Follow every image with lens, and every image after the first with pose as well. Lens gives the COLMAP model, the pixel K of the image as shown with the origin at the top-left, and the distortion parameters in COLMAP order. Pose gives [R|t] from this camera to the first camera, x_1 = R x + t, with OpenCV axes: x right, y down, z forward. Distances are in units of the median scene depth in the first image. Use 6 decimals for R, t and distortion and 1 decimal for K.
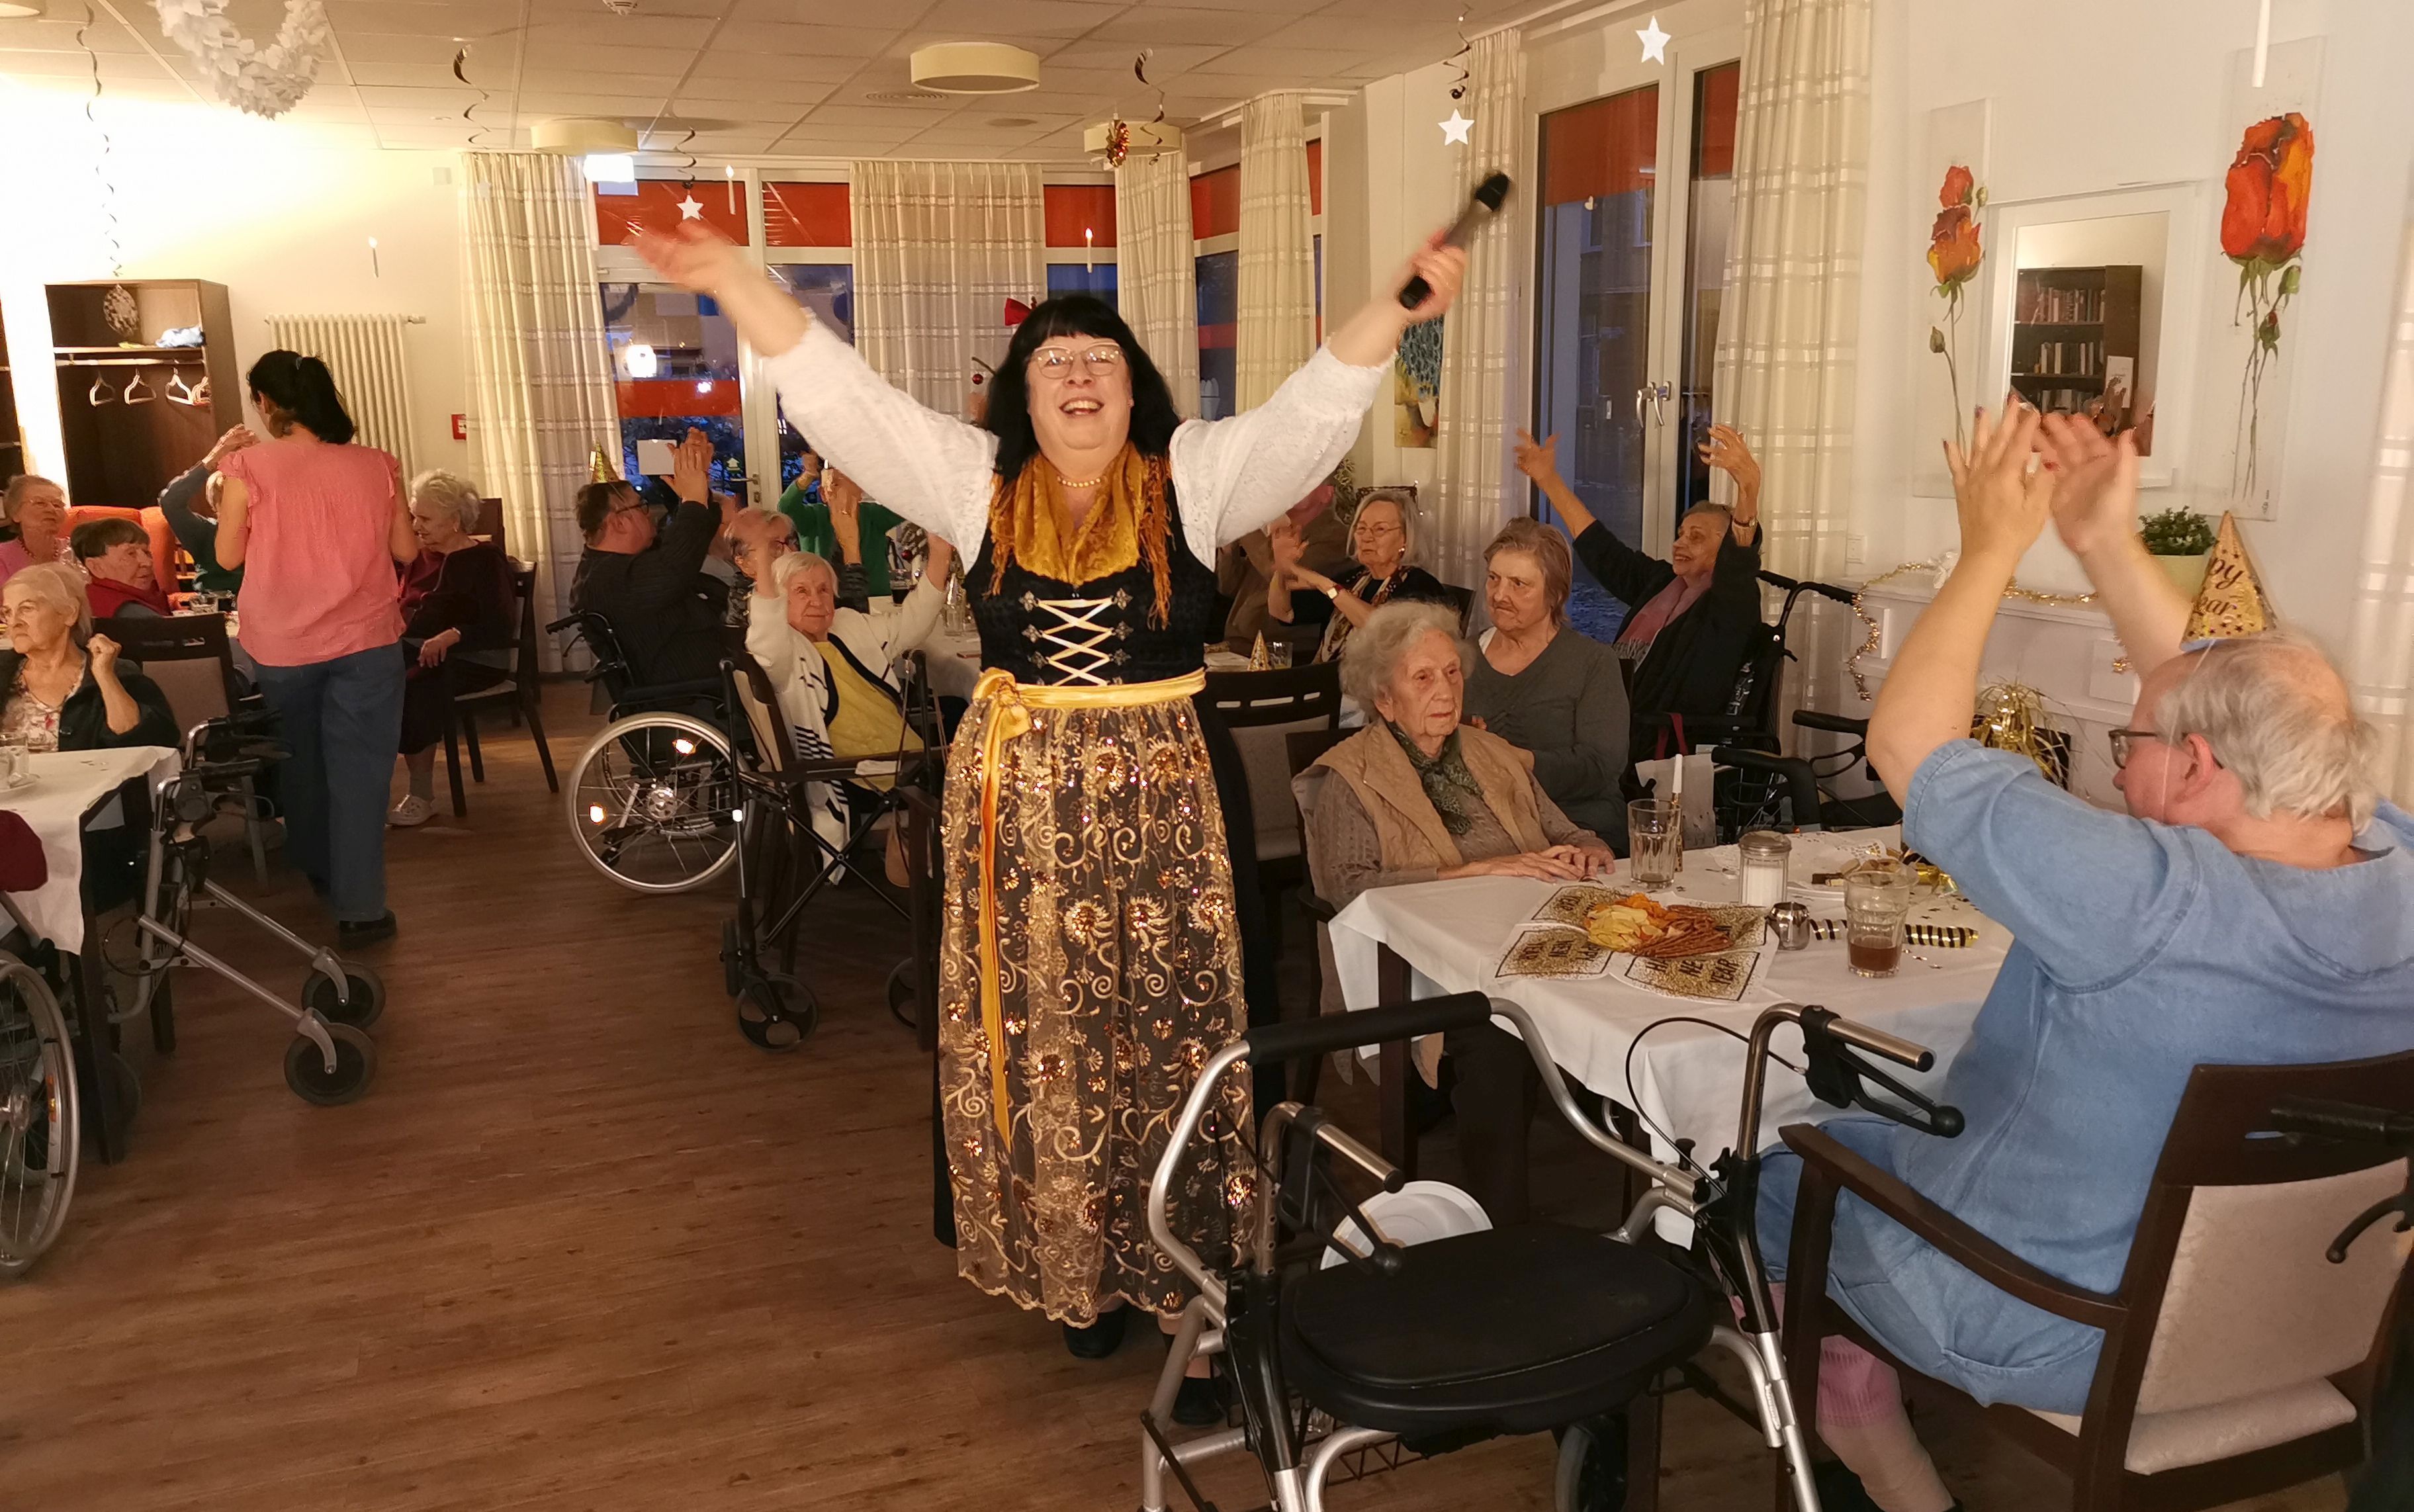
lens RADIAL K [[1862.9, 0, 1193.6], [0, 1862.9, 767.8], [0, 0, 1]] dist [0.106484, -0.151973]
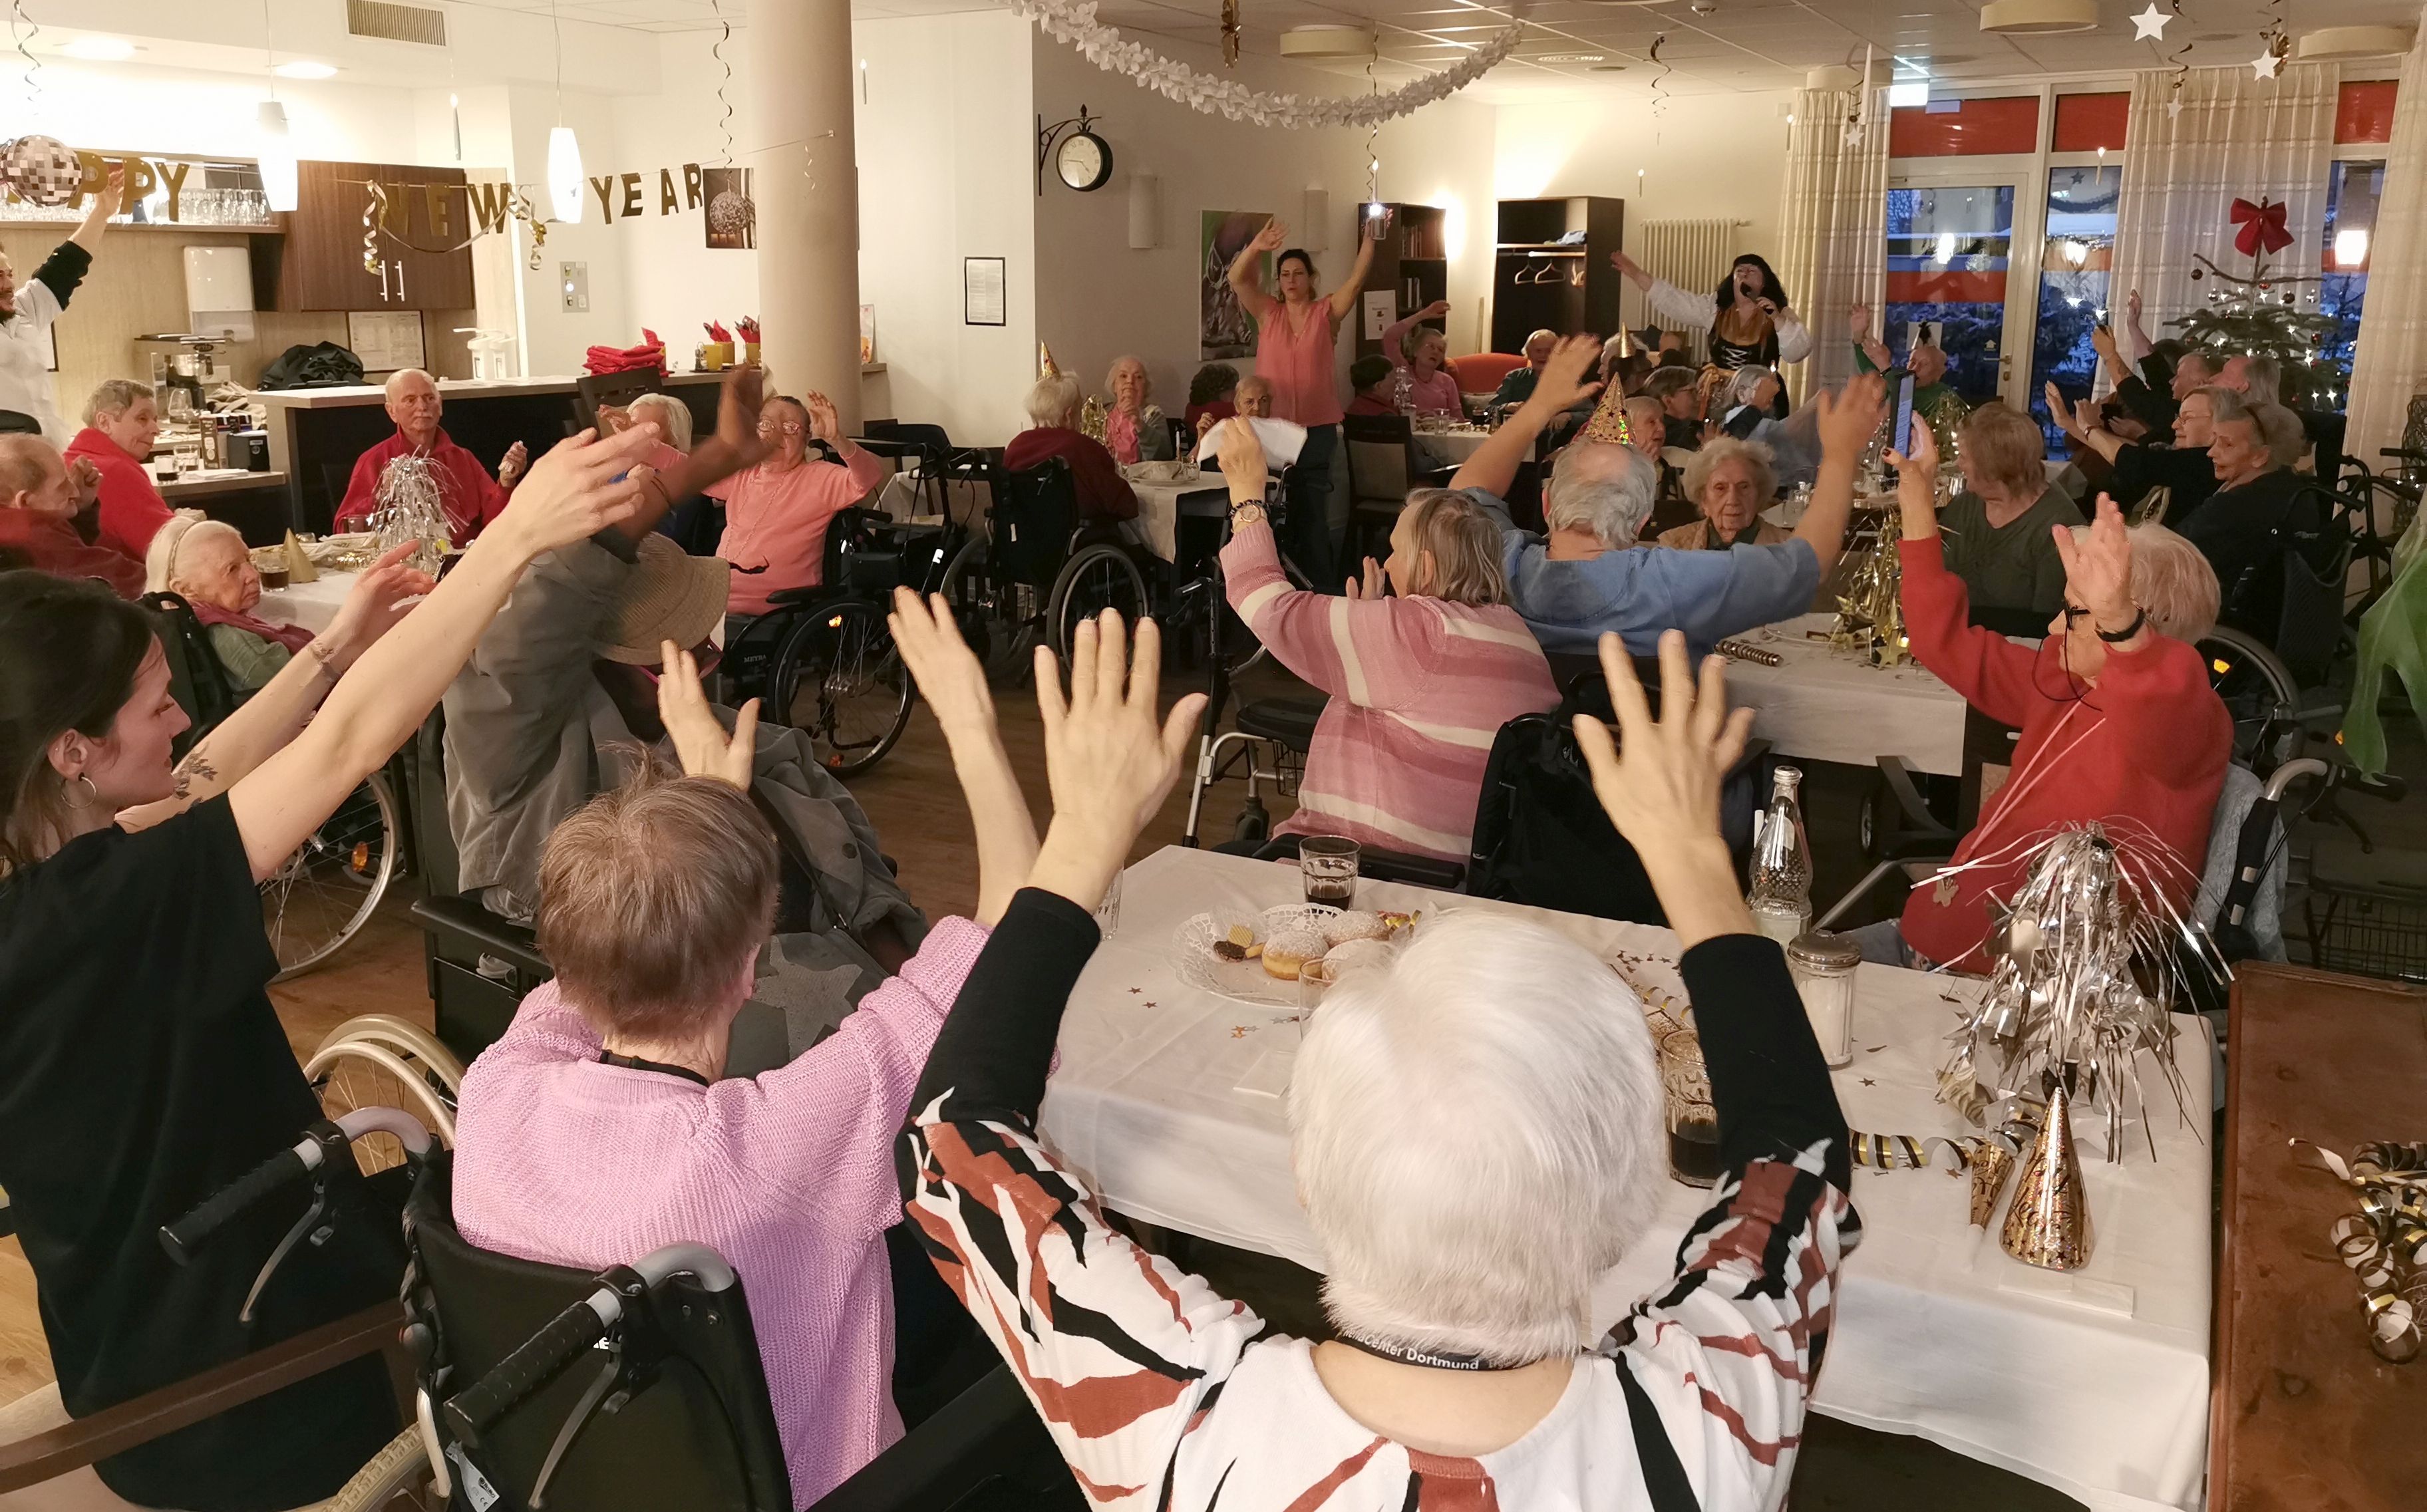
lens RADIAL K [[1898.0, 0, 1216.8], [0, 1898.0, 606.2], [0, 0, 1]] dist [0.082175, -0.114123]
pose [[0.658011, 0.151178, -0.737677, 0.655455], [-0.168413, 0.984370, 0.051509, 0.022541], [0.733934, 0.090341, 0.673186, -0.204551]]
